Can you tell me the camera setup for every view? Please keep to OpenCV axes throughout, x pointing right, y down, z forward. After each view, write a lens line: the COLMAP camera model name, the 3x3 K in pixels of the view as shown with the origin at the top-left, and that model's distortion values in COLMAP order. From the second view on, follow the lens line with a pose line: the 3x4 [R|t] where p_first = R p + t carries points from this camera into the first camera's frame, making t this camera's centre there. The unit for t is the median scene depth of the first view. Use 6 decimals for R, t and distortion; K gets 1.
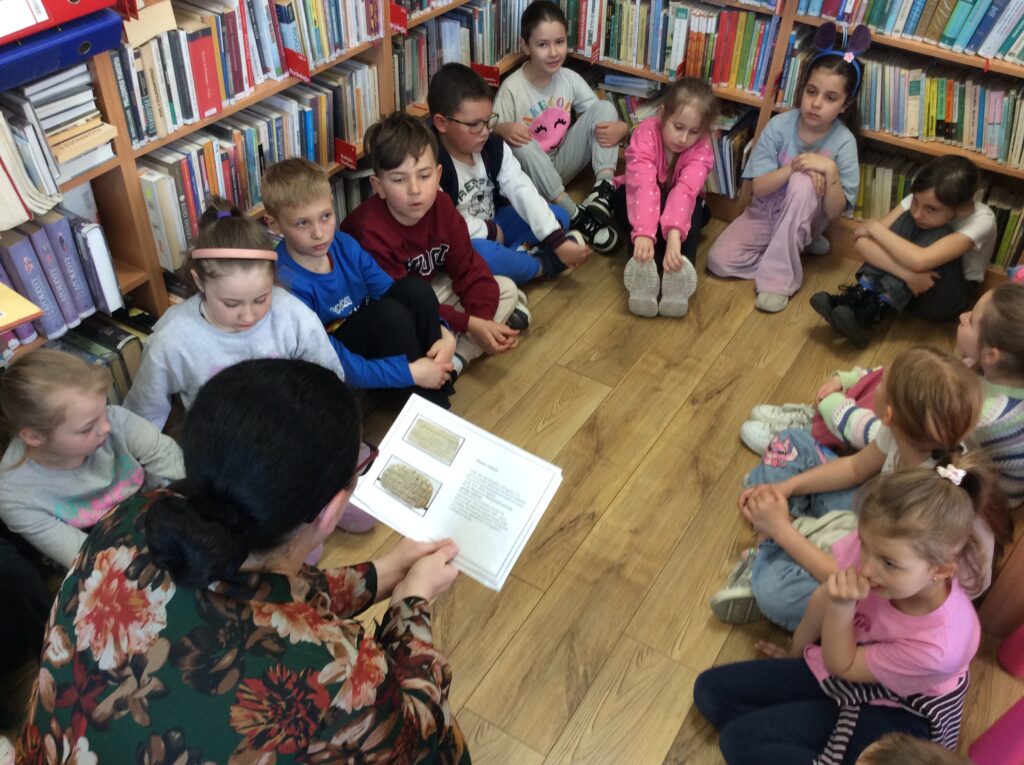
lens RADIAL K [[954.1, 0, 522.1], [0, 954.1, 386.4], [0, 0, 1]] dist [0.142897, -0.211756]
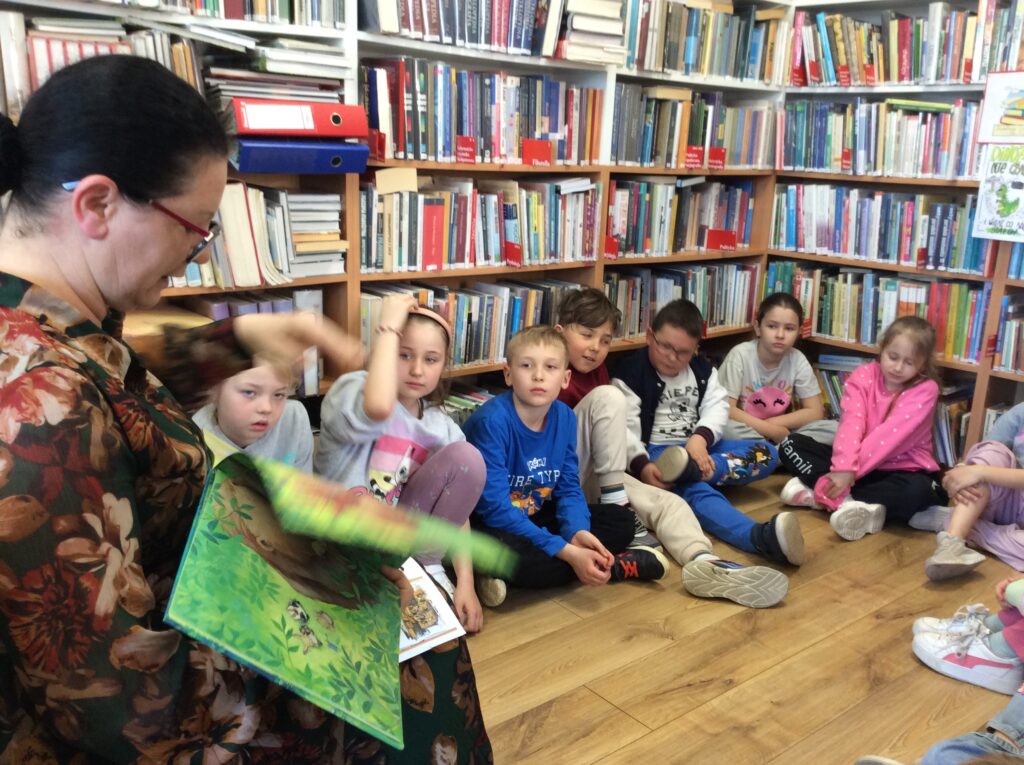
lens RADIAL K [[936.0, 0, 513.8], [0, 936.0, 384.8], [0, 0, 1]] dist [0.130103, -0.244579]
pose [[0.947395, 0.062837, -0.313837, 0.147701], [-0.199207, 0.883236, -0.424512, 0.314342], [0.250517, 0.464699, 0.849291, 0.103199]]
